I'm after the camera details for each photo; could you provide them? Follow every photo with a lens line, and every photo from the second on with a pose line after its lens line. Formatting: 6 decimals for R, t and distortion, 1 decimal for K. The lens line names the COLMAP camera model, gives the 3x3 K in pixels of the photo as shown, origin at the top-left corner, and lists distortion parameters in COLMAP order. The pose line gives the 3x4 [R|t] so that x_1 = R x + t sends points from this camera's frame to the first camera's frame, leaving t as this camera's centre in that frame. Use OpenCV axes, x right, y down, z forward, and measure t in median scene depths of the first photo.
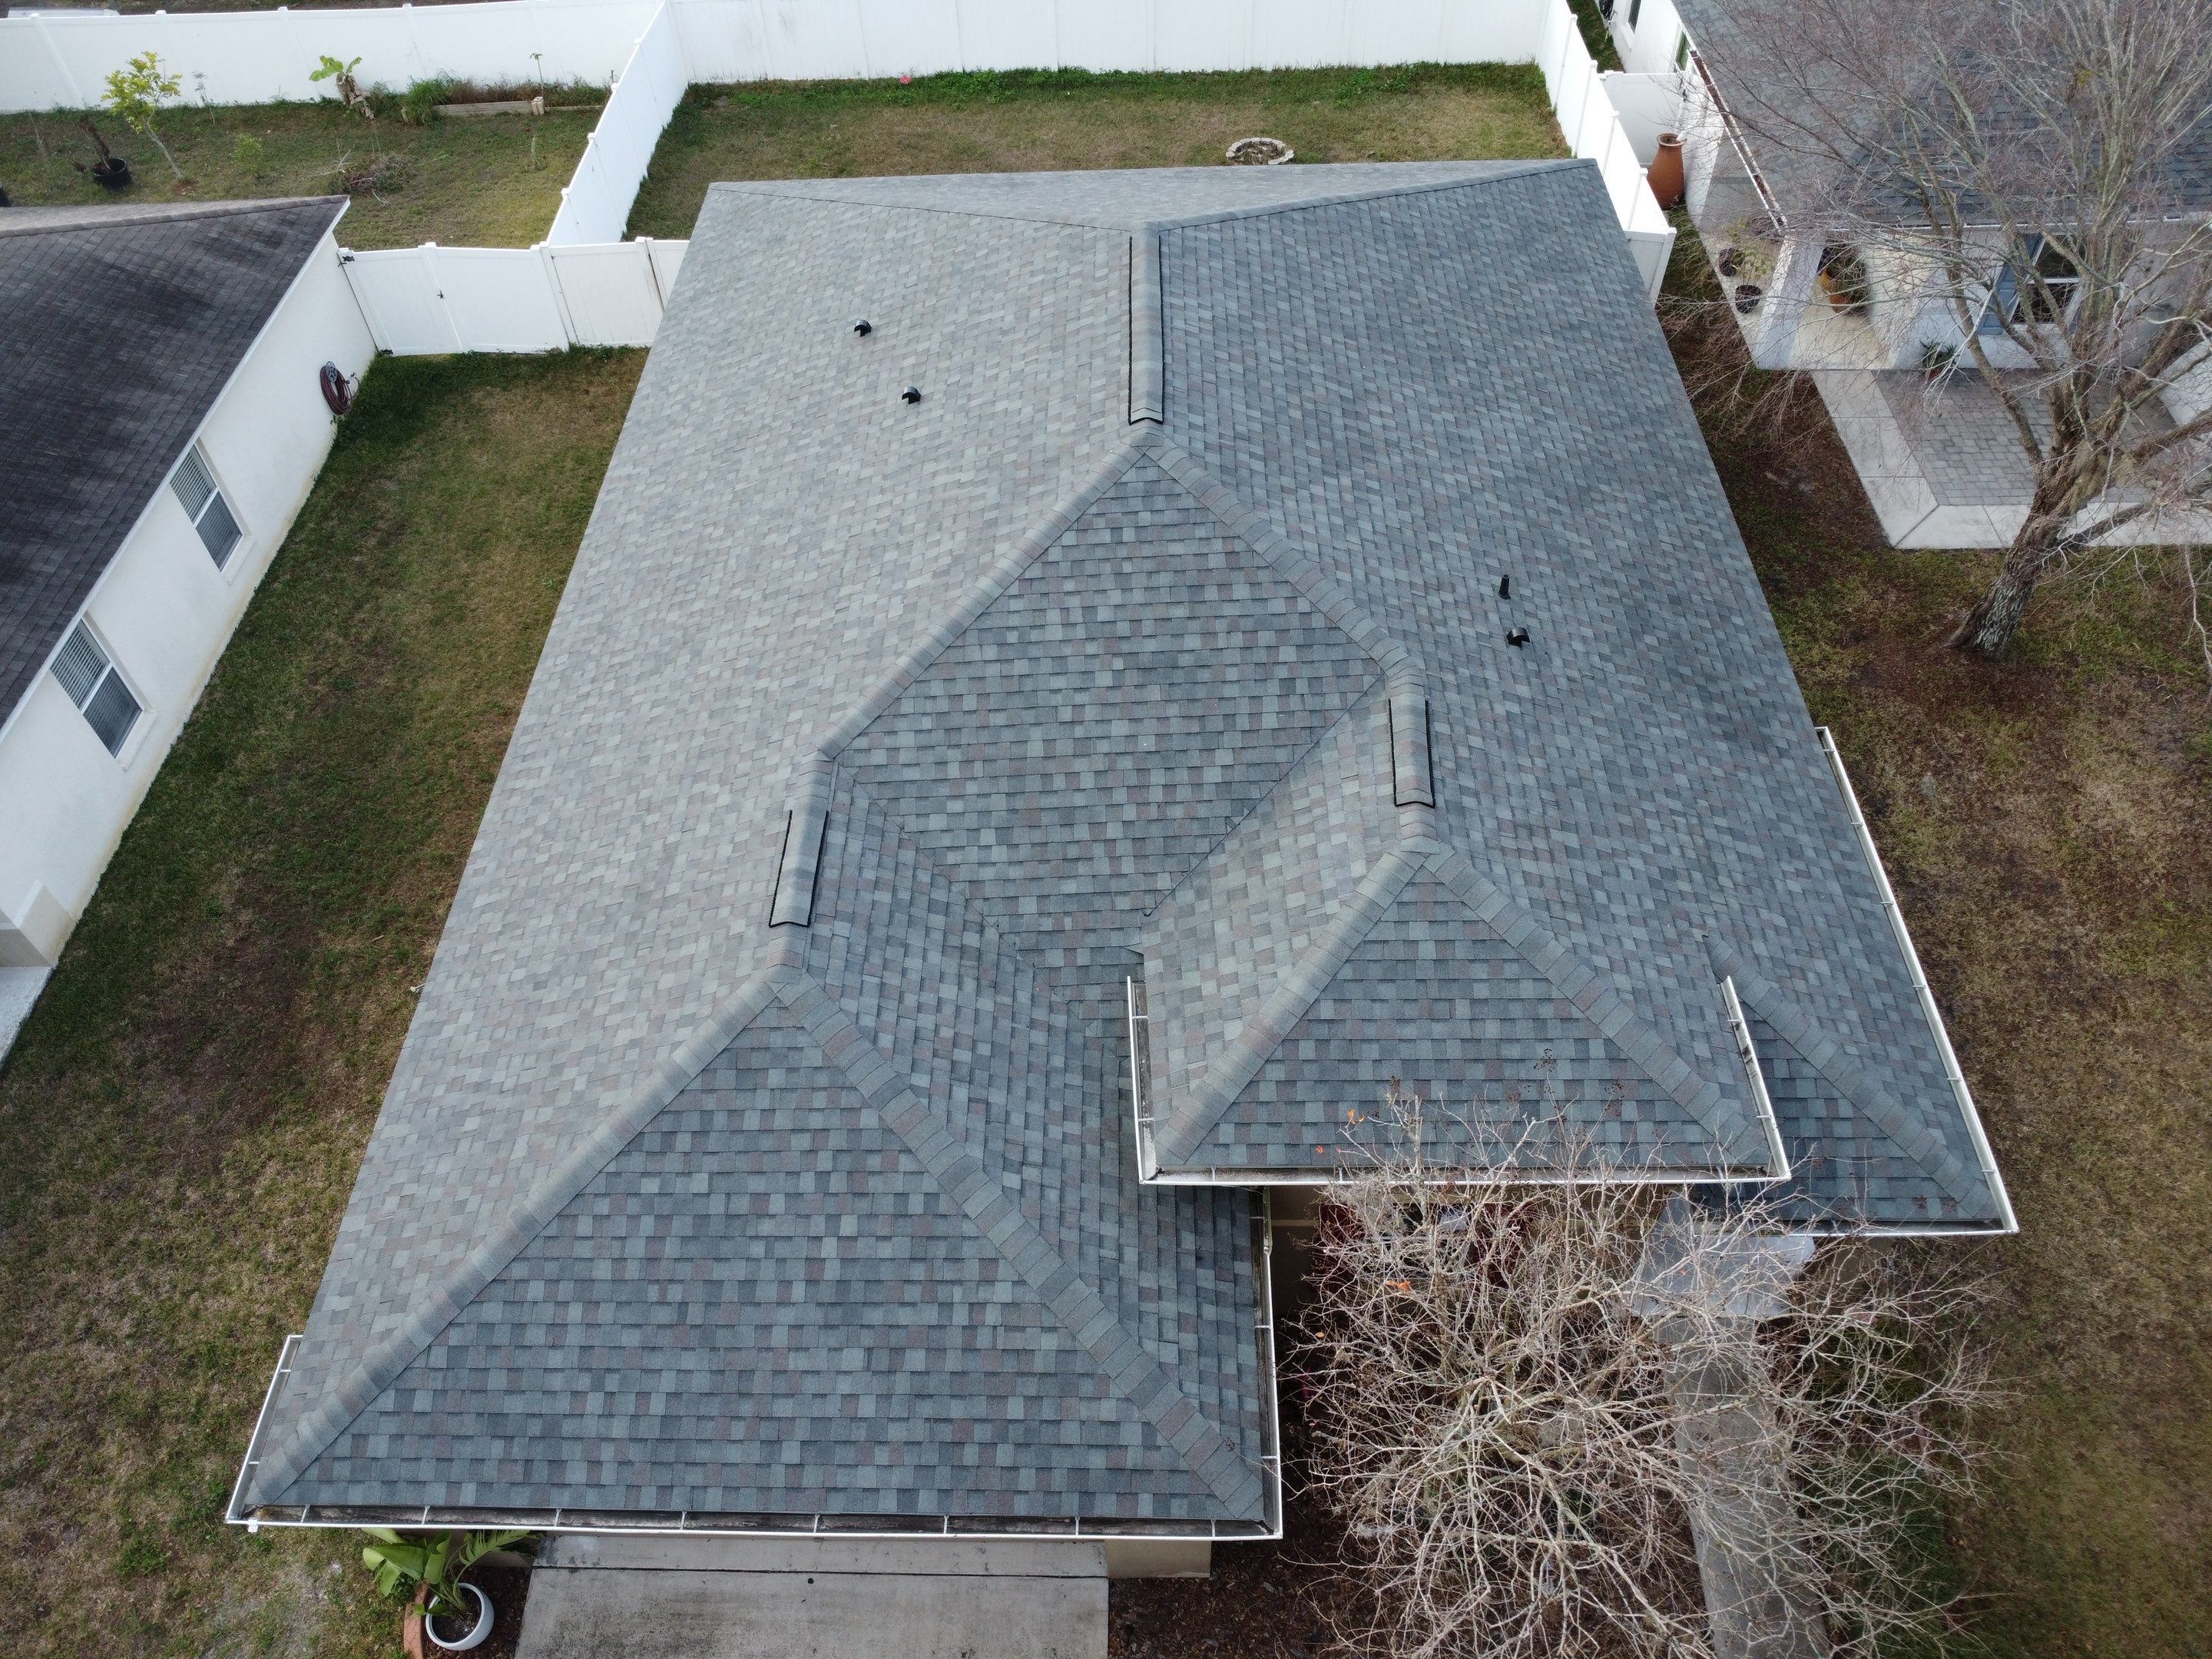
lens RADIAL K [[1602.2, 0, 1097.8], [0, 1602.2, 820.8], [0, 0, 1]] dist [-0.028596, -0.007457]
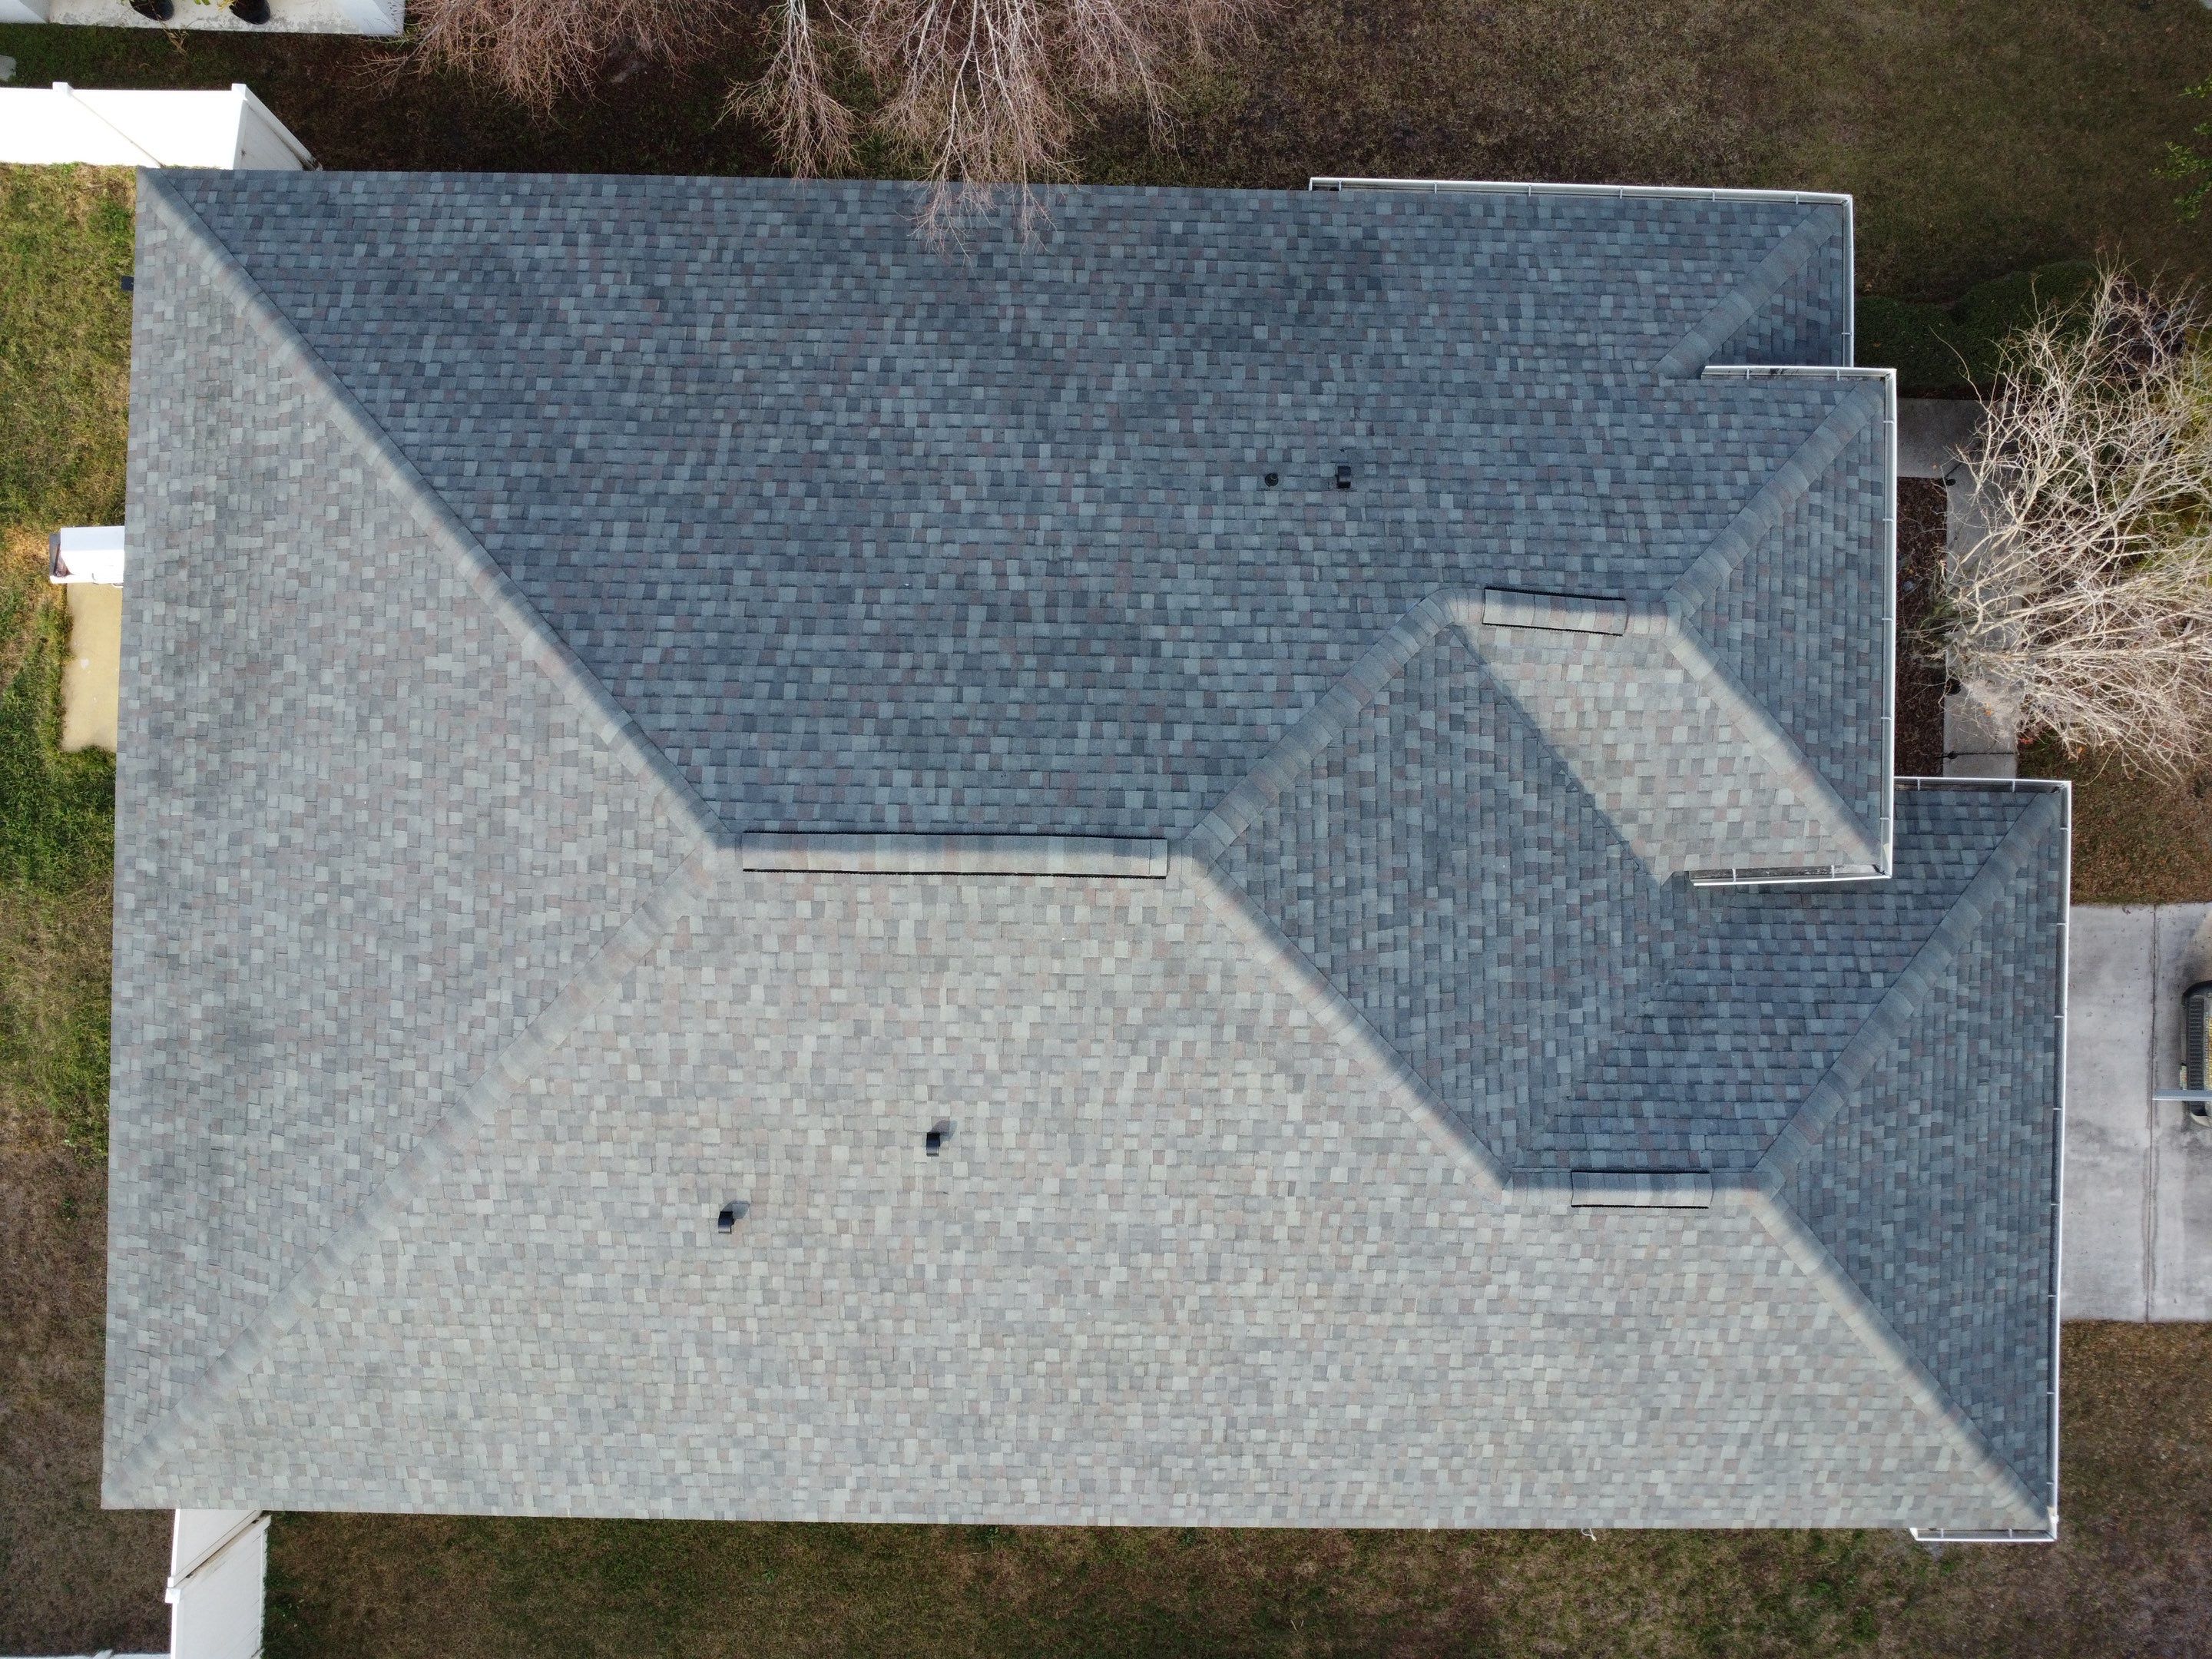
lens RADIAL K [[1602.2, 0, 1095.2], [0, 1602.2, 813.1], [0, 0, 1]] dist [-0.028596, -0.007457]
pose [[-0.000592, -0.998650, 0.051935, 0.010335], [0.746072, 0.034141, 0.664989, -0.901031], [-0.665865, 0.039141, 0.745045, 0.403979]]
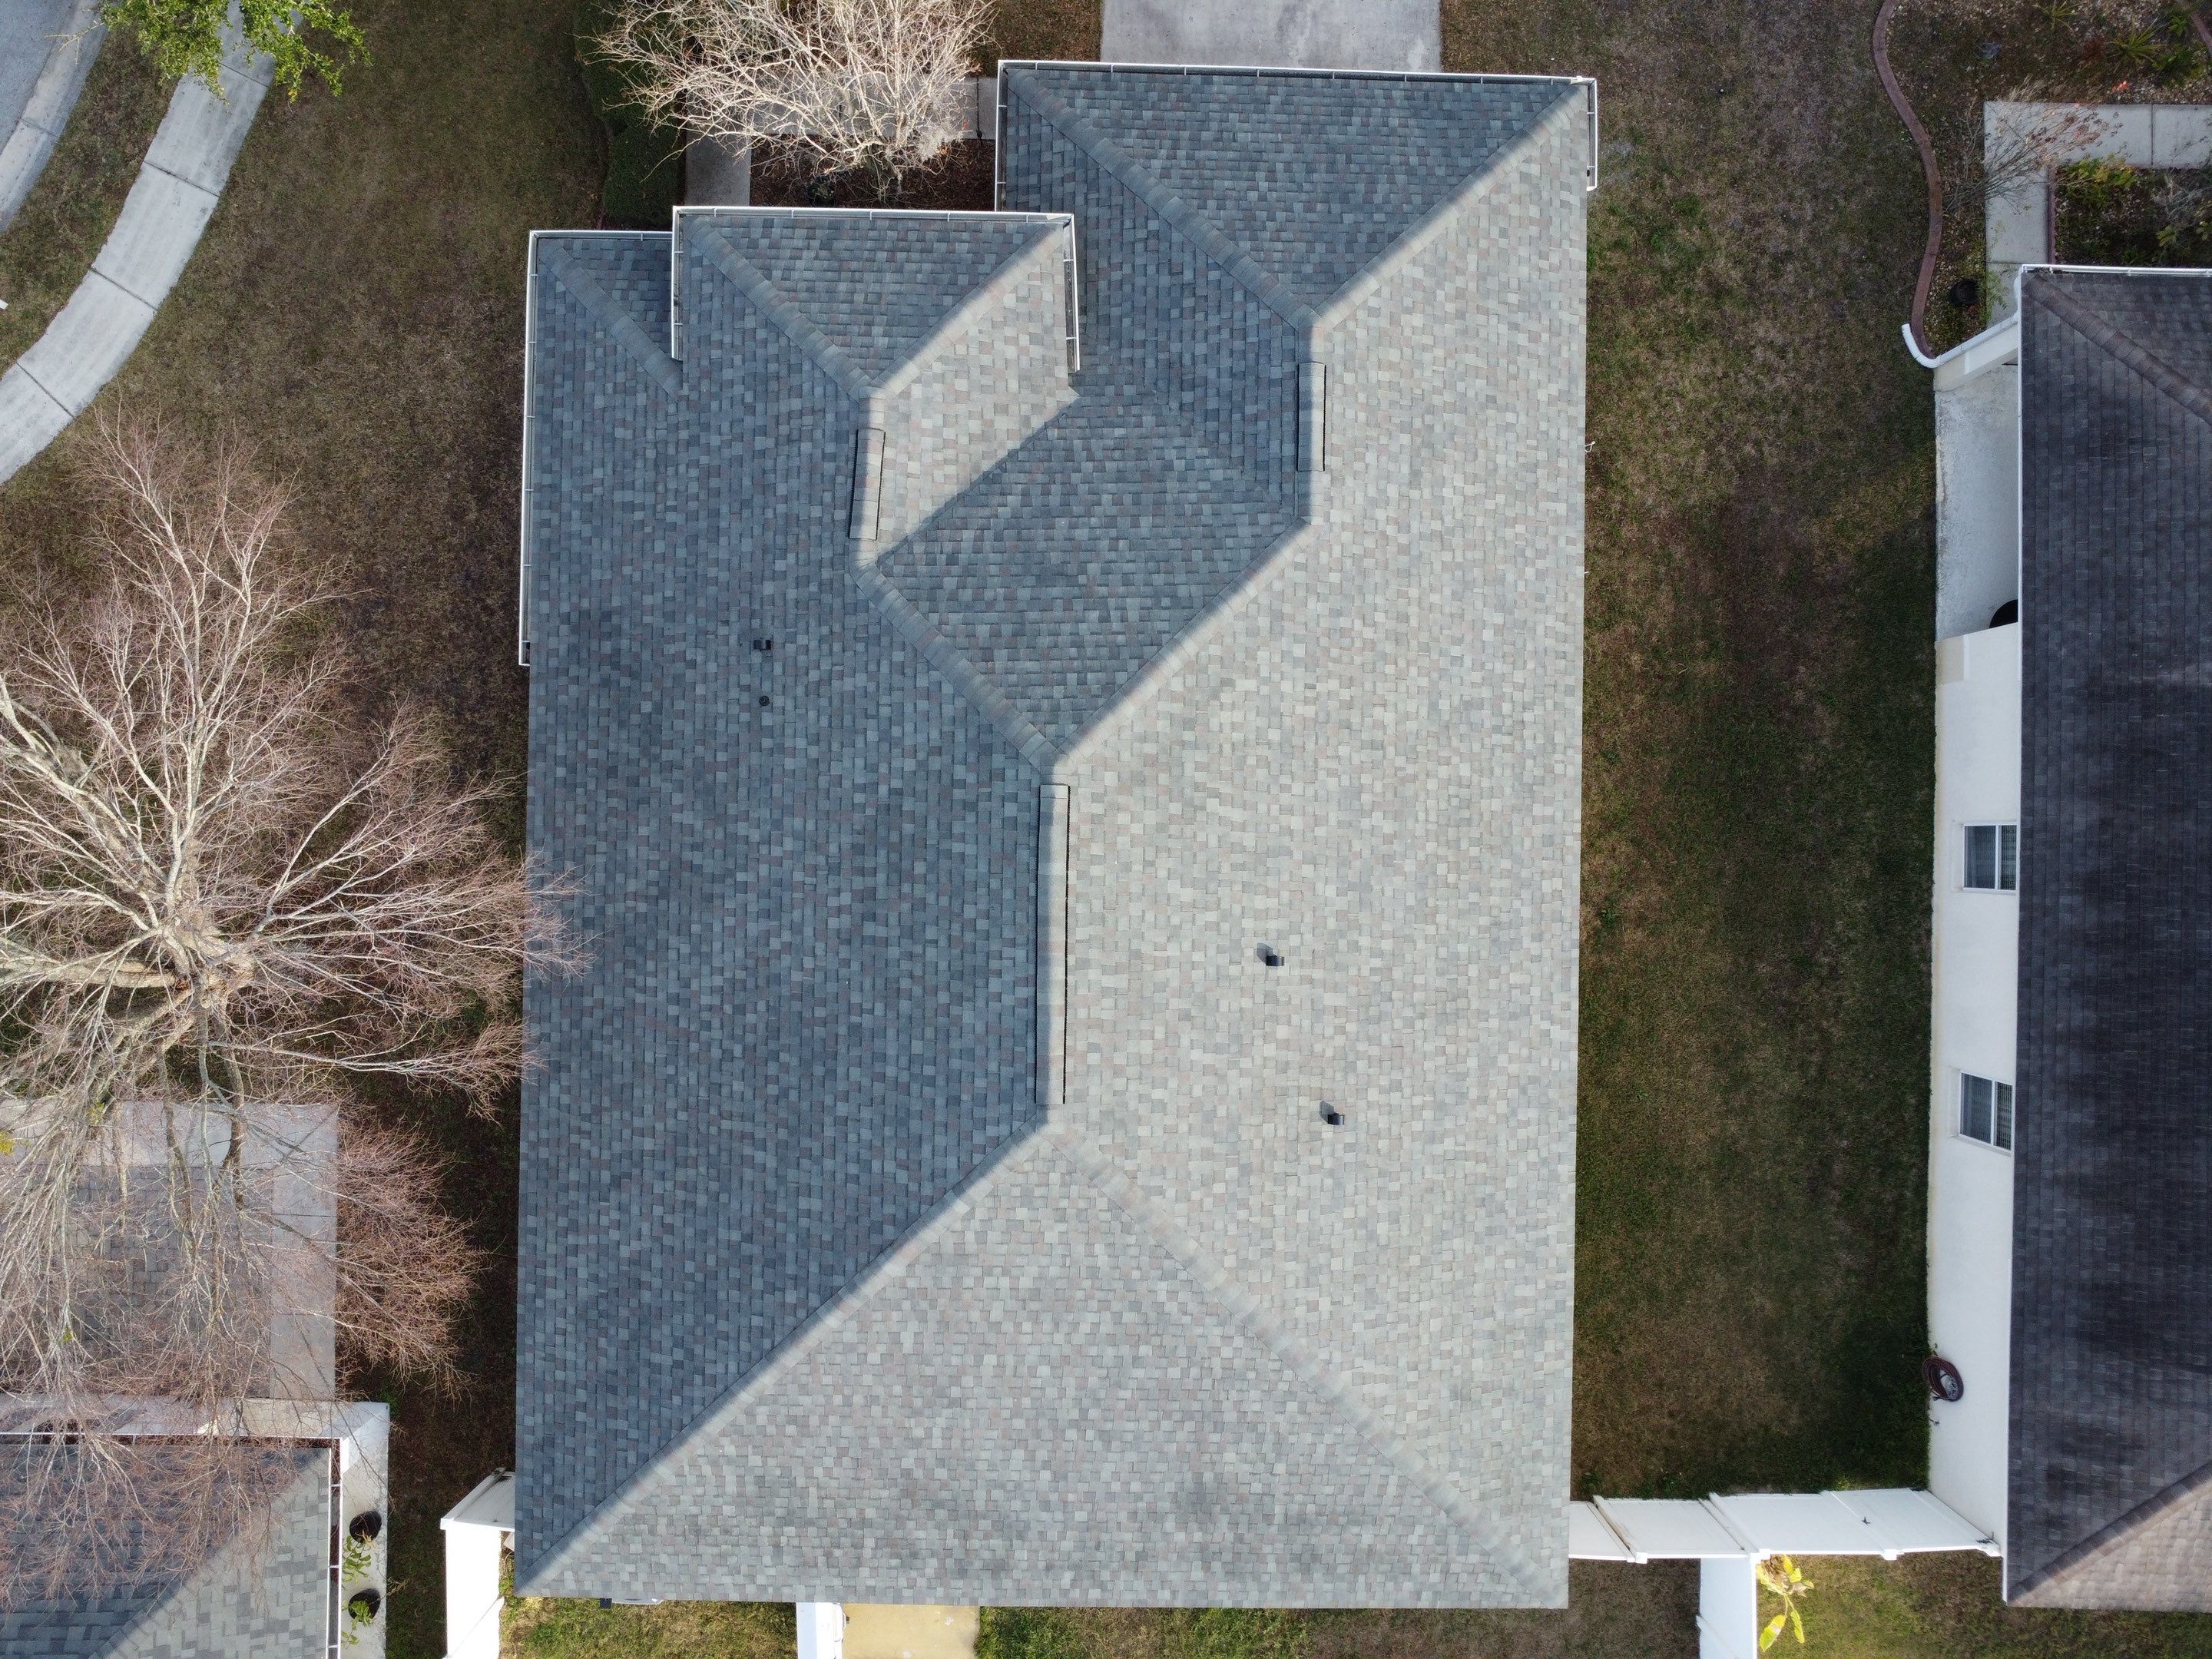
lens RADIAL K [[1602.2, 0, 1088.9], [0, 1602.2, 817.5], [0, 0, 1]] dist [-0.028596, -0.007457]
pose [[-0.999637, 0.001909, 0.026870, -0.026480], [0.016387, -0.748591, 0.662830, -1.084626], [0.021380, 0.663030, 0.748288, 0.167112]]
